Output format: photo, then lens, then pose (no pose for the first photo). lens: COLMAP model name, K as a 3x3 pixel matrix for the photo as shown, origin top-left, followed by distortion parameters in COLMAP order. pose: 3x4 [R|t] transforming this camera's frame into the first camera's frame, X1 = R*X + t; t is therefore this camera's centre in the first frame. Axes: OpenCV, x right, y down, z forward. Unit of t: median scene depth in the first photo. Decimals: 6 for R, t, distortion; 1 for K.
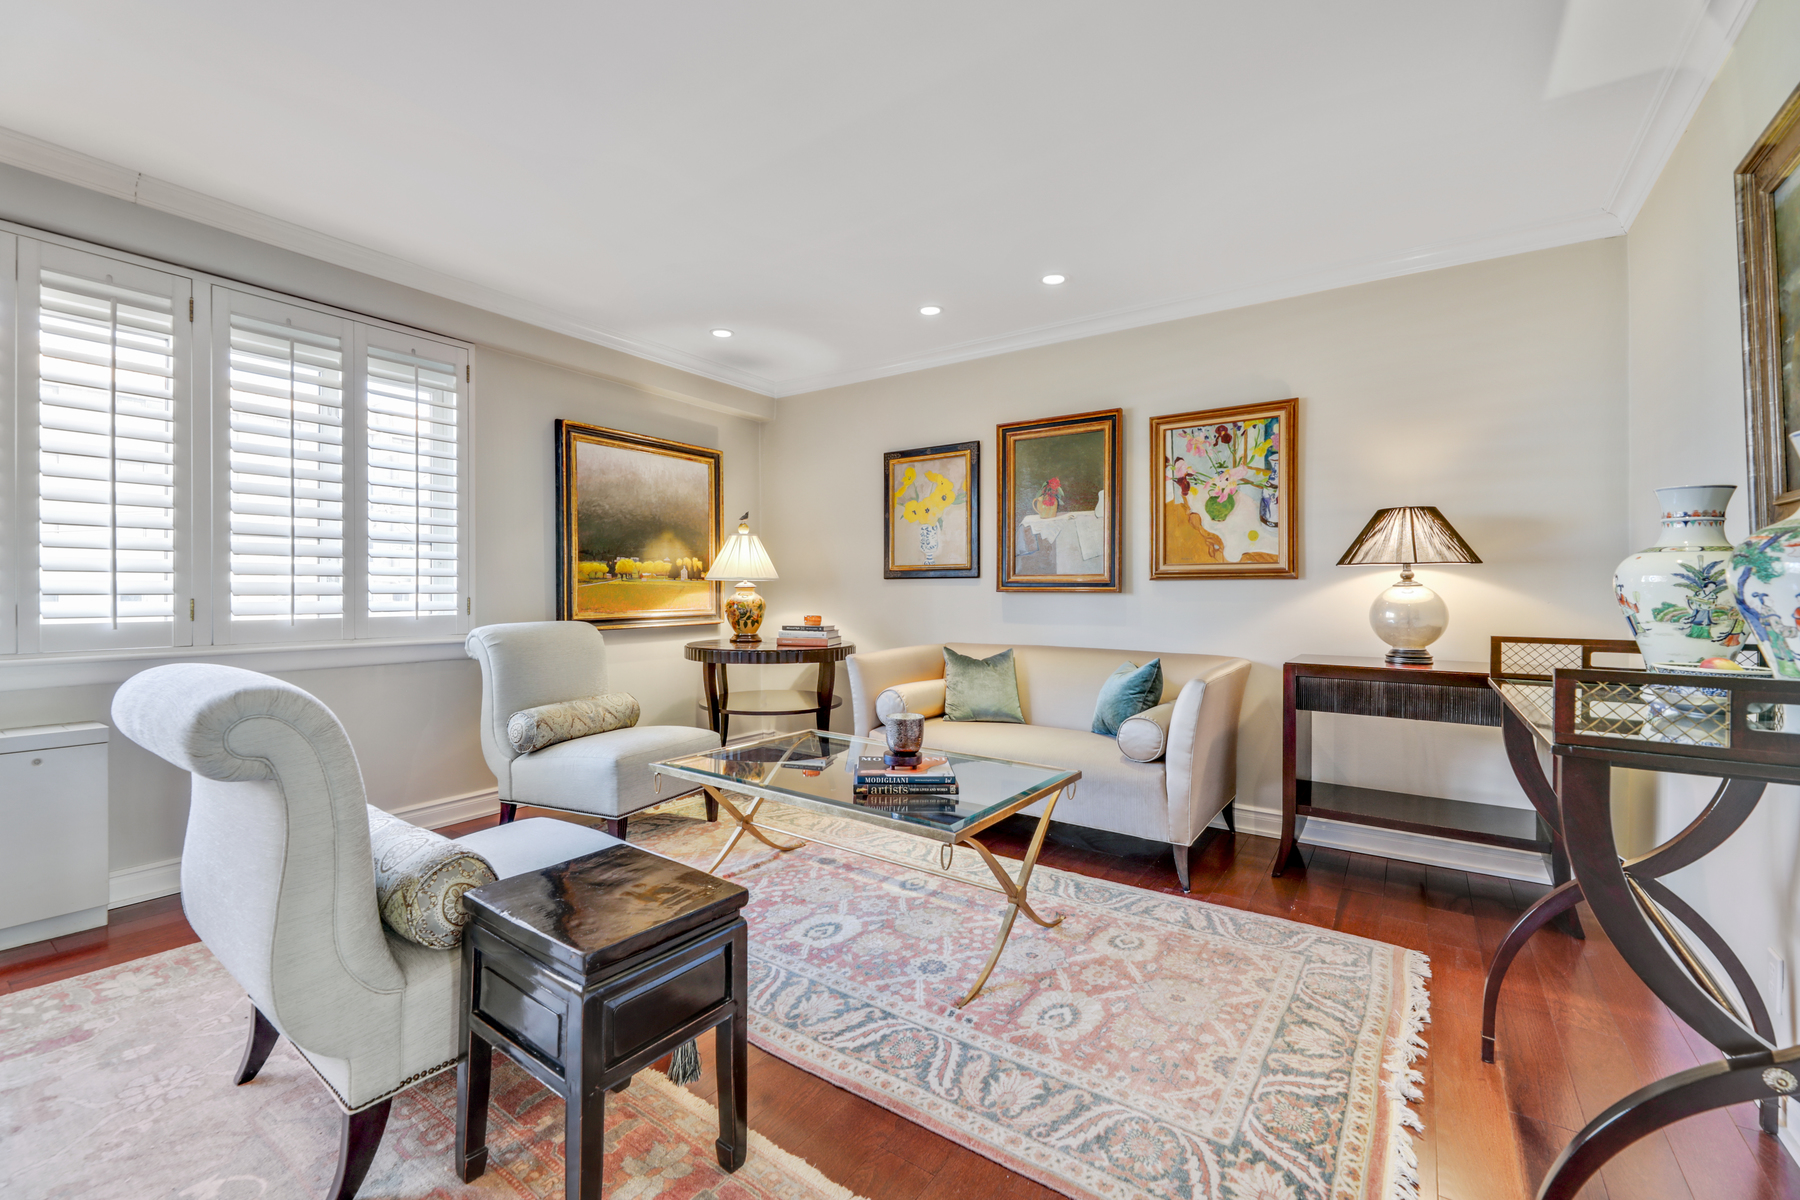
lens RADIAL K [[736.3, 0, 890.3], [0, 736.3, 605.9], [0, 0, 1]] dist [-0.000494, -0.001116]
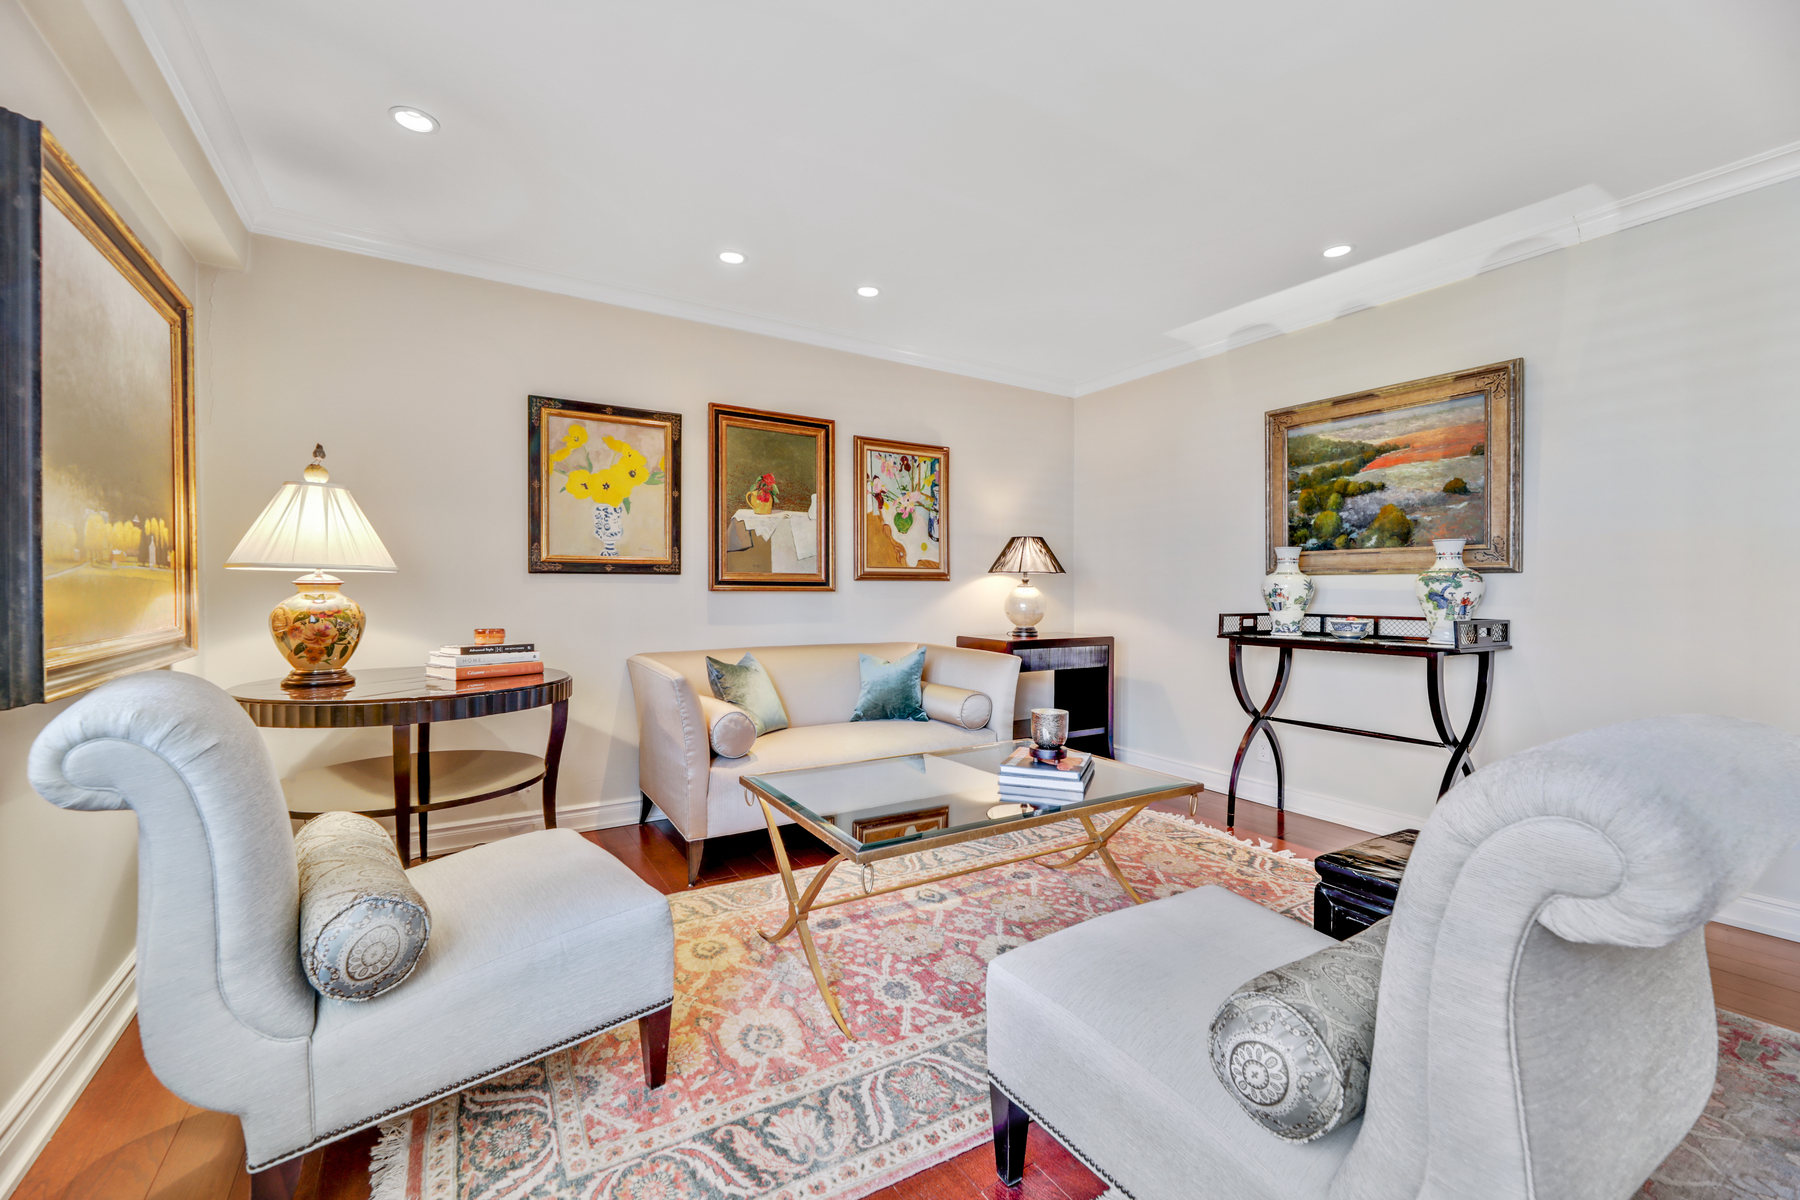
lens RADIAL K [[736.3, 0, 879.5], [0, 736.3, 610.2], [0, 0, 1]] dist [-0.000494, -0.001116]
pose [[0.398863, -0.026898, 0.916616, -0.724243], [0.016852, 0.999616, 0.022000, -0.014658], [-0.916855, 0.006672, 0.399164, 0.563737]]
